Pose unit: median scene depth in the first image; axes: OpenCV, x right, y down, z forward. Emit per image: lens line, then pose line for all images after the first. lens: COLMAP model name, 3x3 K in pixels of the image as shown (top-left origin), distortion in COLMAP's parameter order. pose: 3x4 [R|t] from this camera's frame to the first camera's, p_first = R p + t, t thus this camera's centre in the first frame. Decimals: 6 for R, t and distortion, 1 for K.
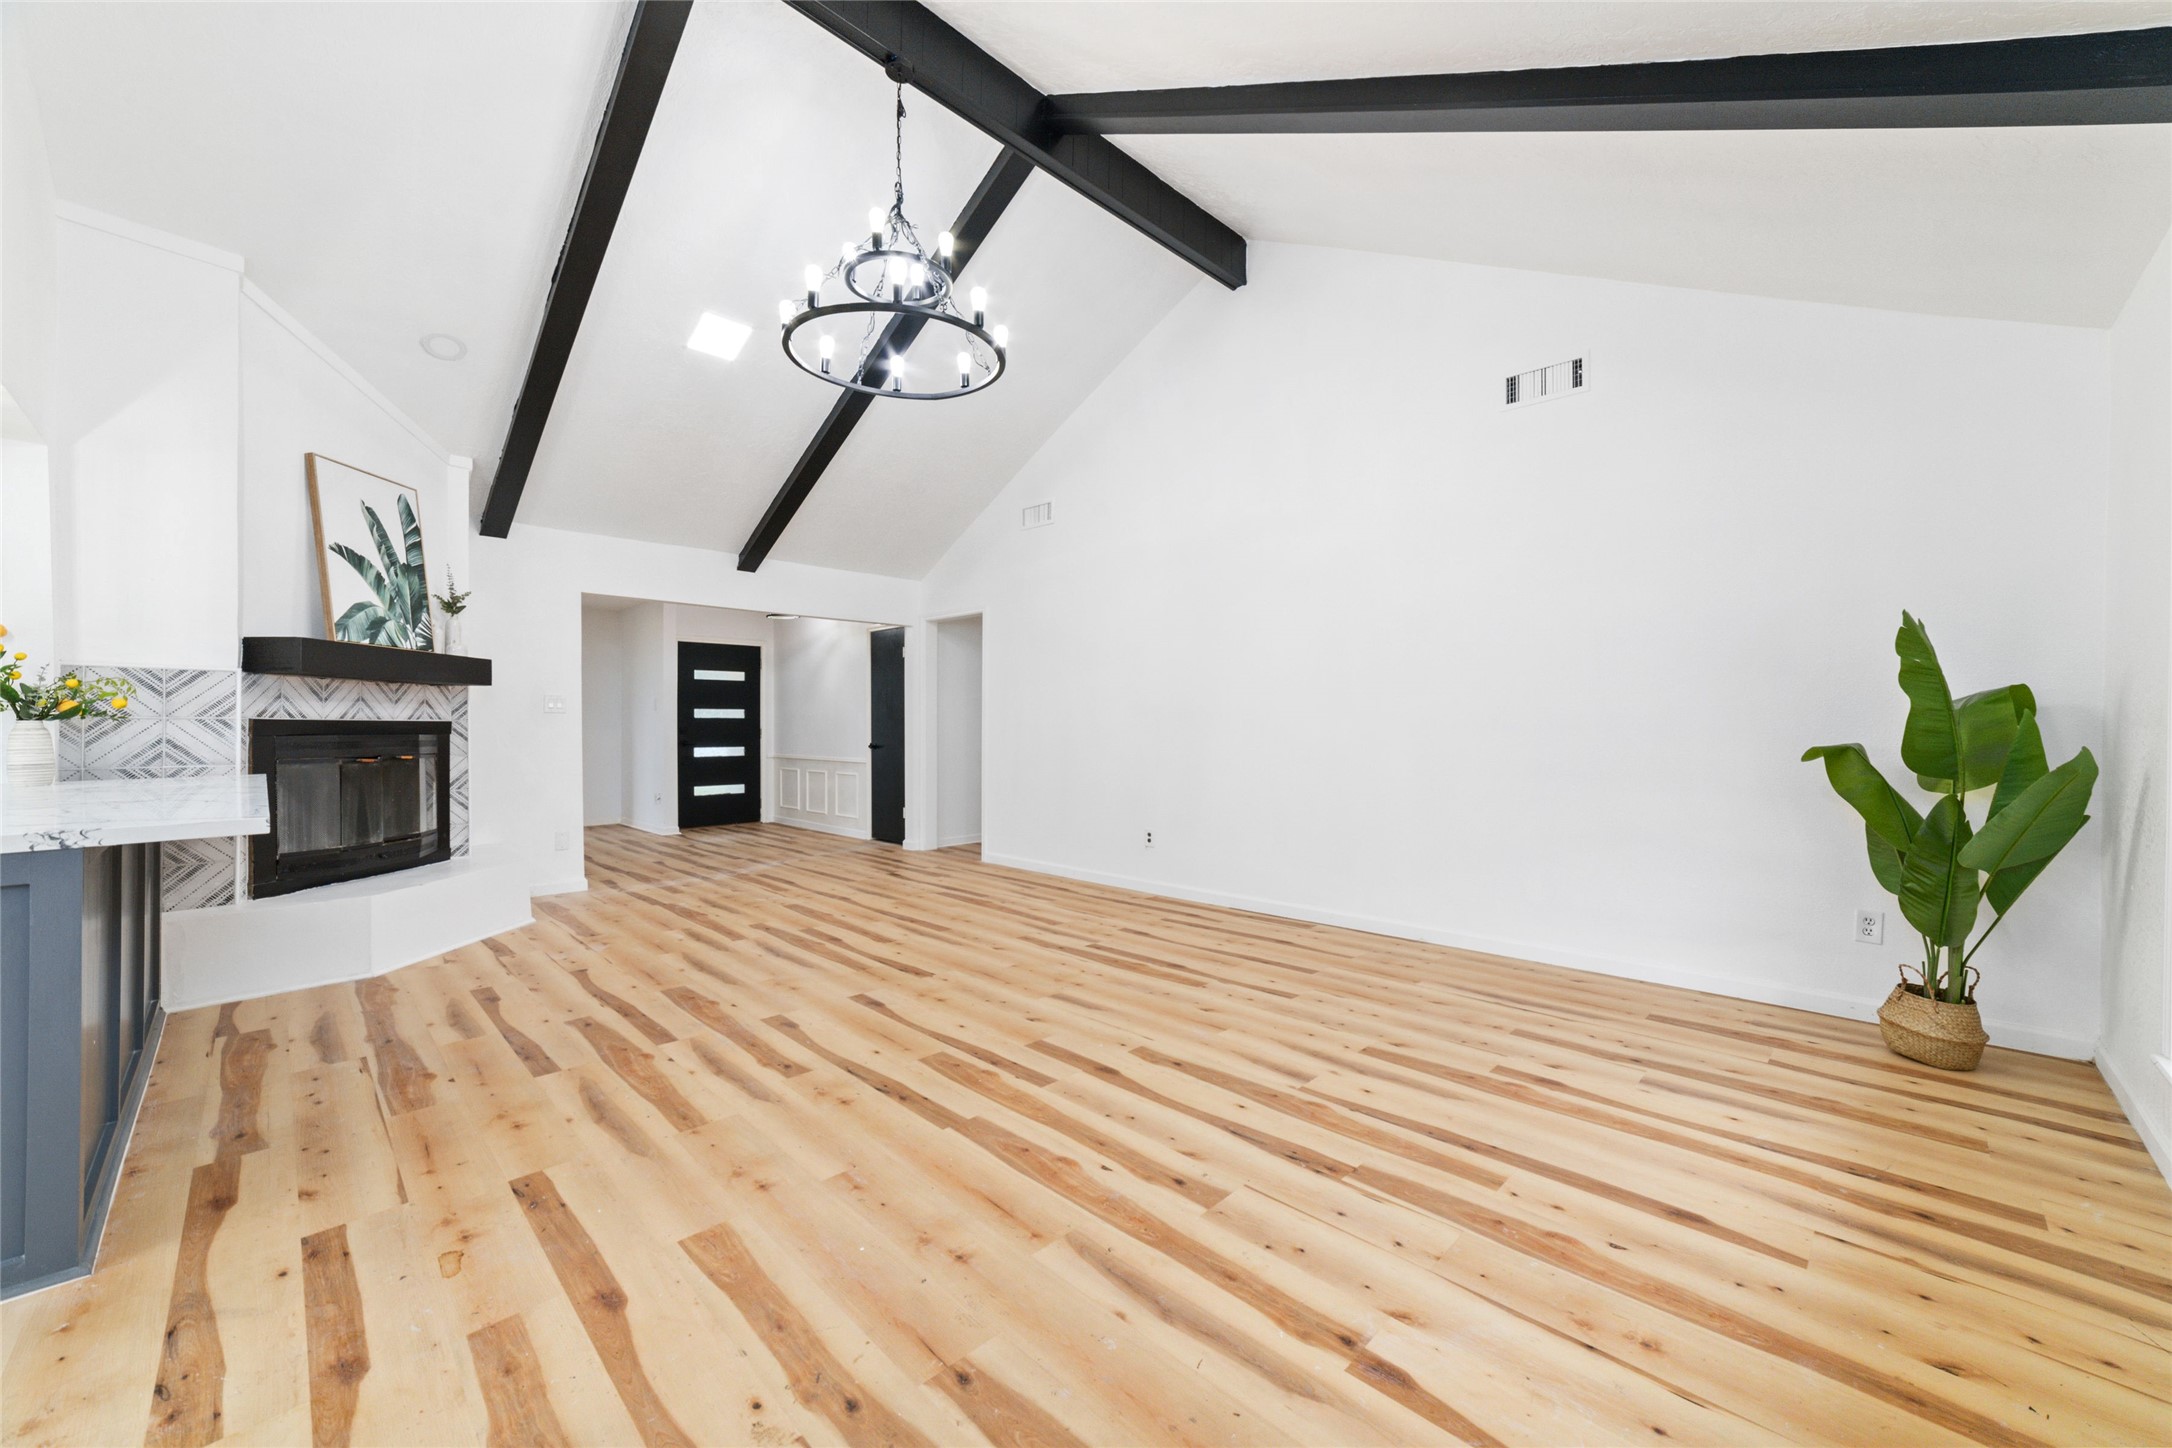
lens RADIAL K [[837.4, 0, 1107.4], [0, 837.4, 721.8], [0, 0, 1]] dist [-0.019799, 0.004948]
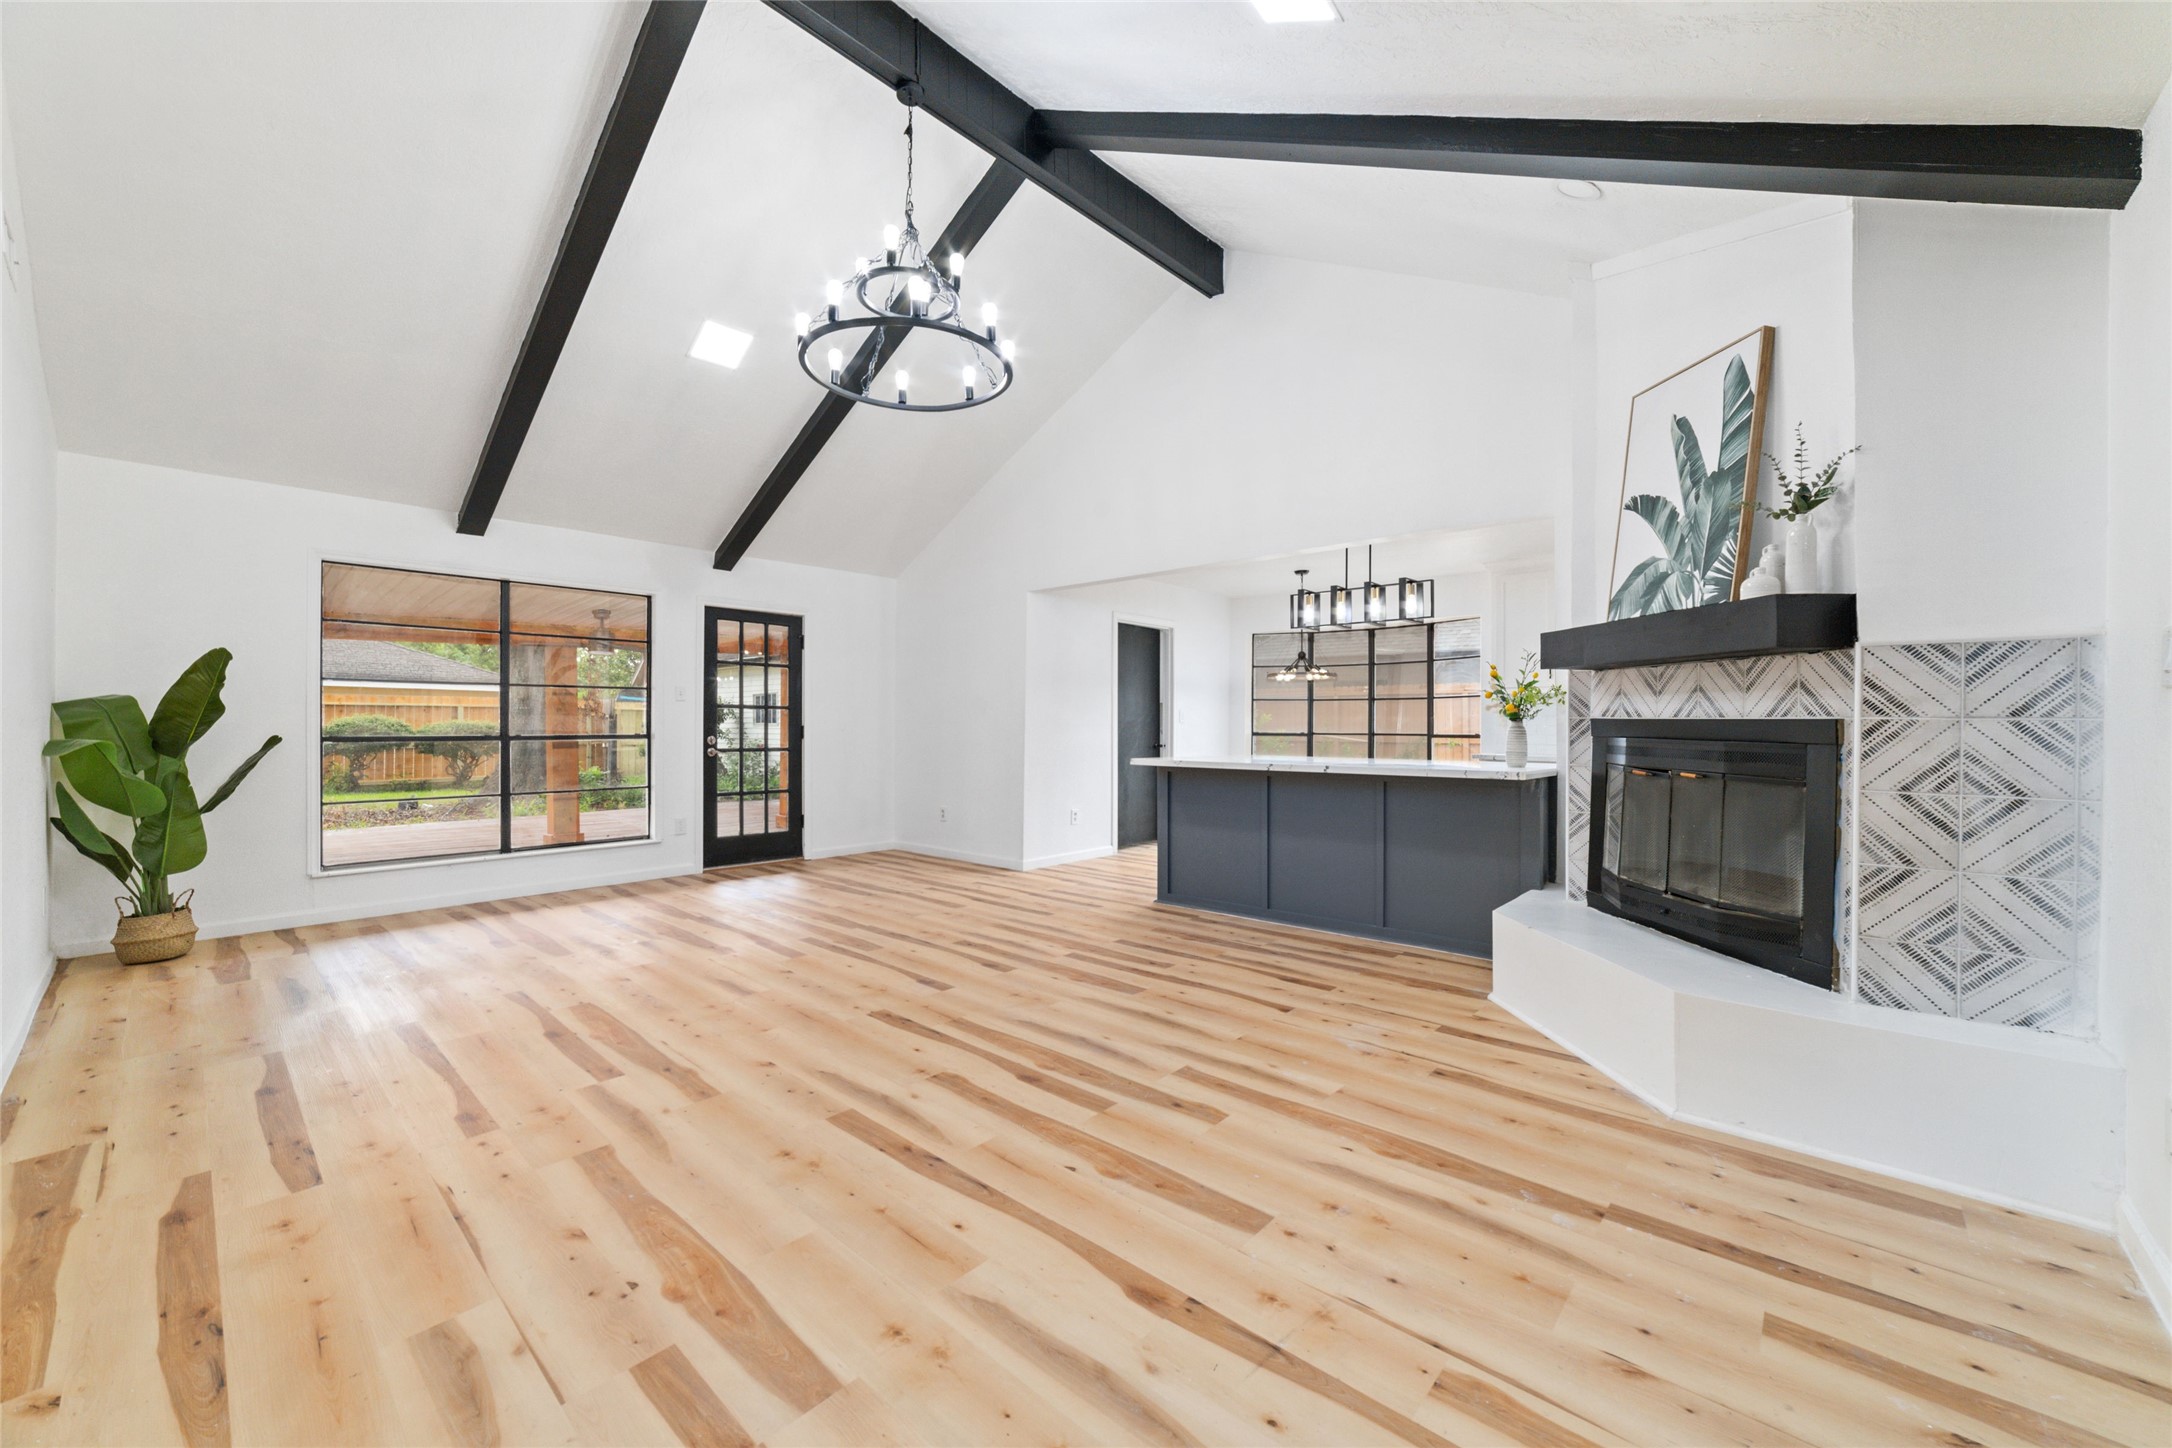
lens RADIAL K [[837.4, 0, 1095.7], [0, 837.4, 724.1], [0, 0, 1]] dist [-0.019799, 0.004948]
pose [[-0.999085, -0.004024, -0.042584, -0.367288], [-0.004032, 0.999992, 0.000121, 0.004523], [0.042584, 0.000293, -0.999093, 1.704300]]
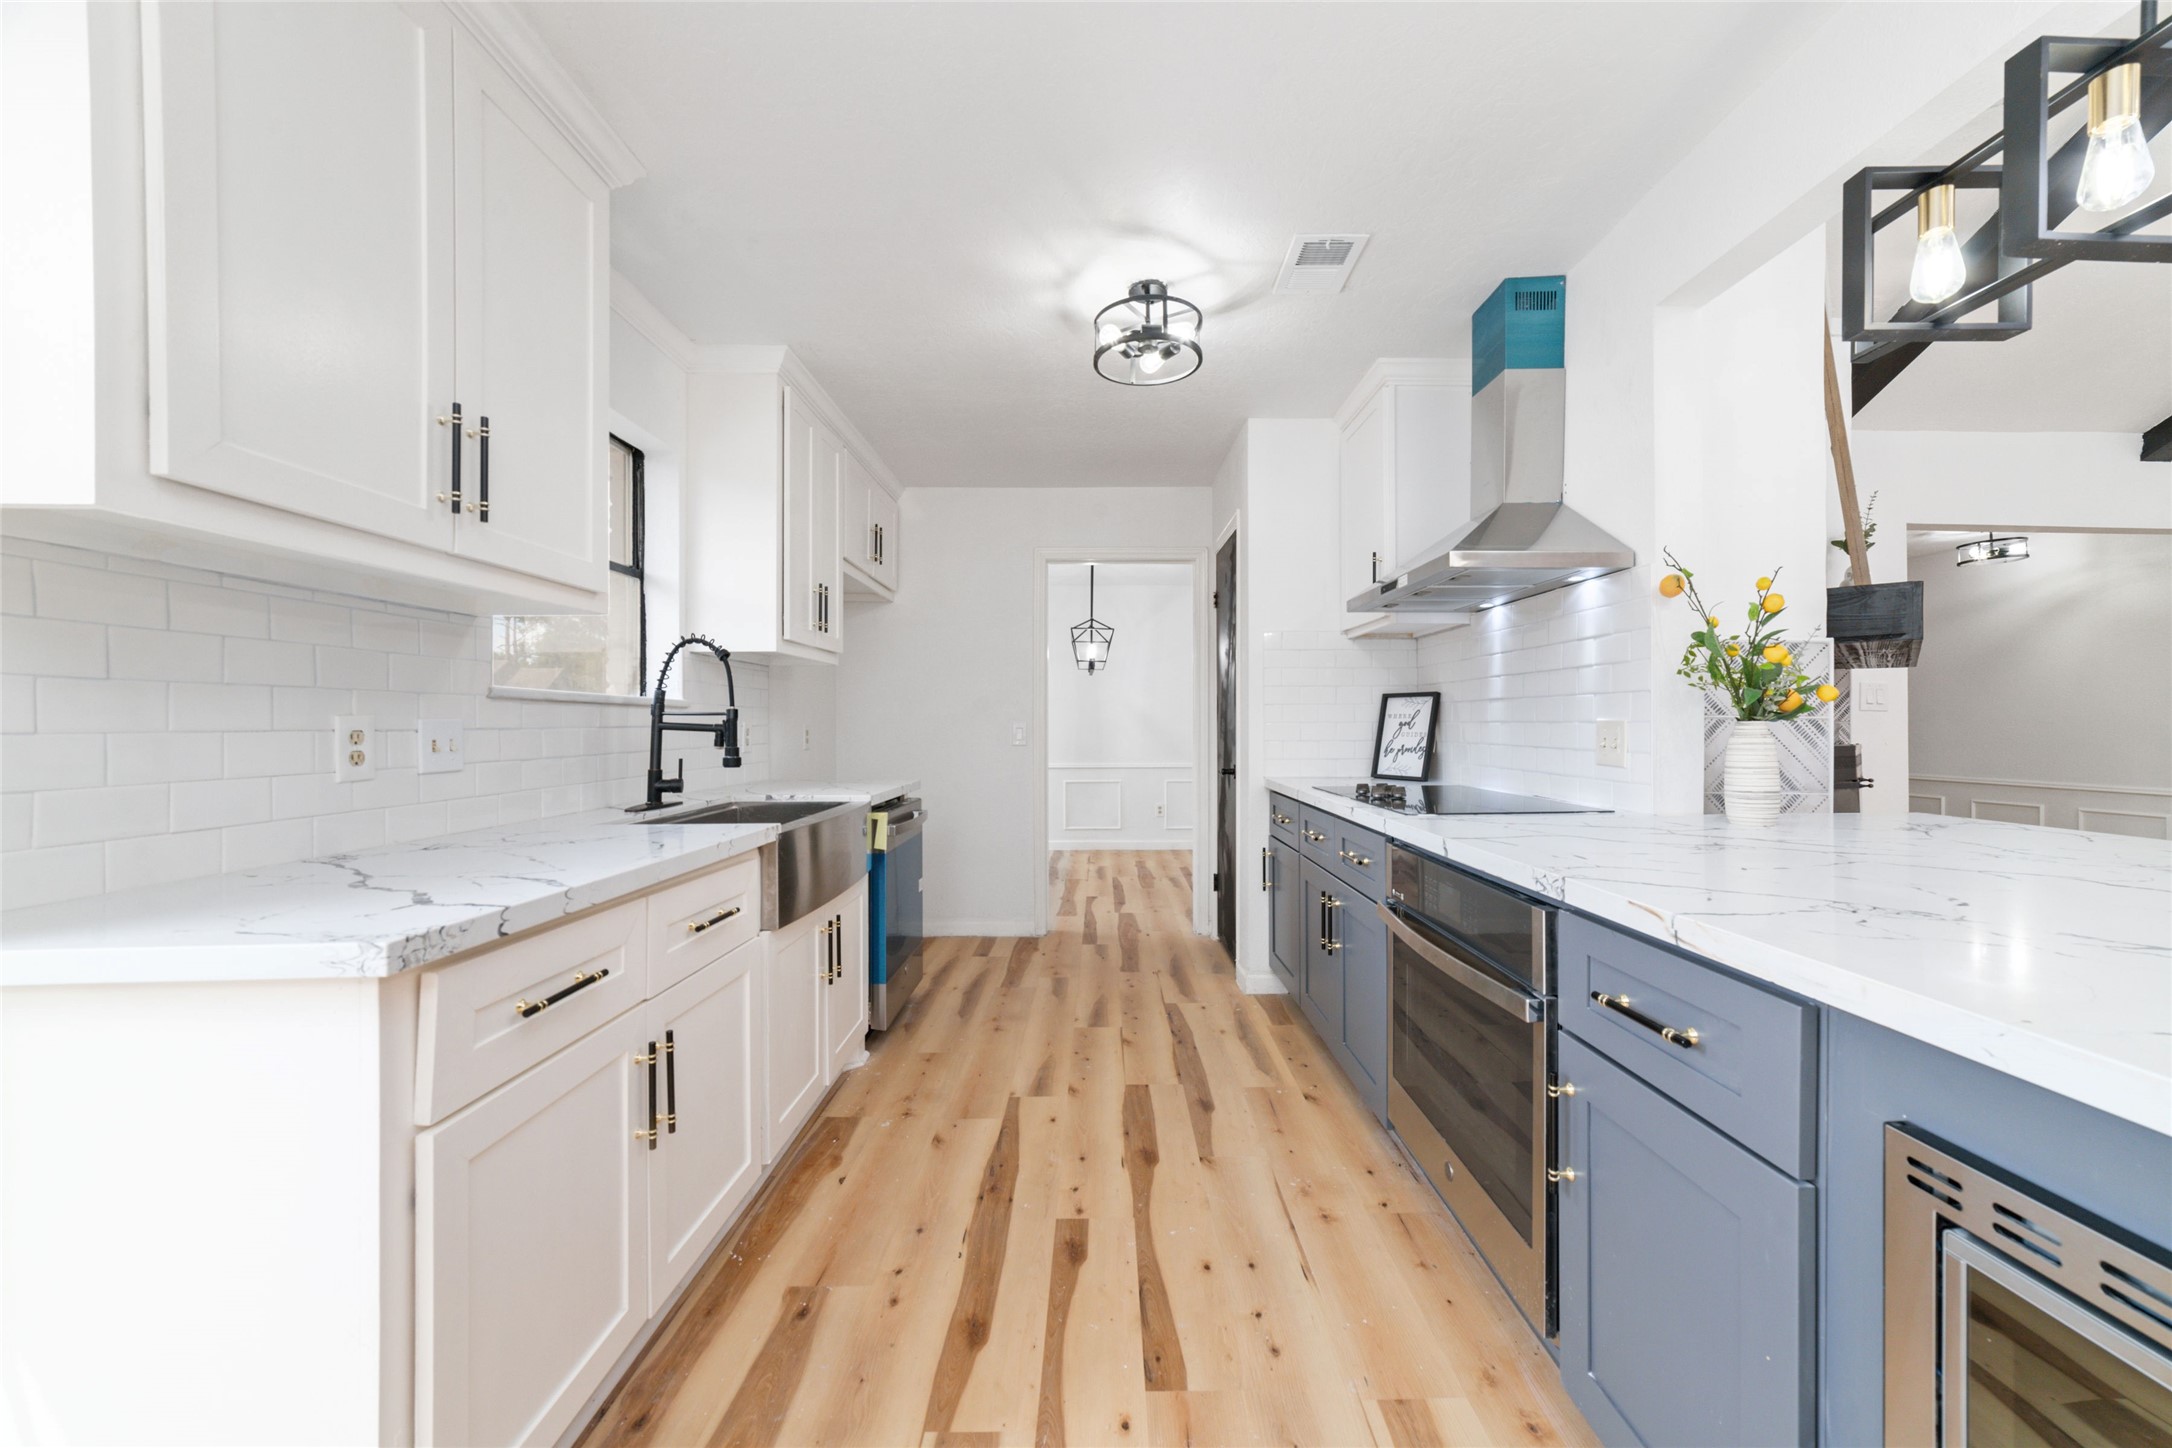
lens RADIAL K [[837.4, 0, 1099.2], [0, 837.4, 724.9], [0, 0, 1]] dist [-0.019799, 0.004948]
pose [[0.696550, 0.002553, -0.717504, -0.851424], [-0.004679, 0.999989, -0.000985, 0.003484], [0.717493, 0.004044, 0.696554, 0.146017]]
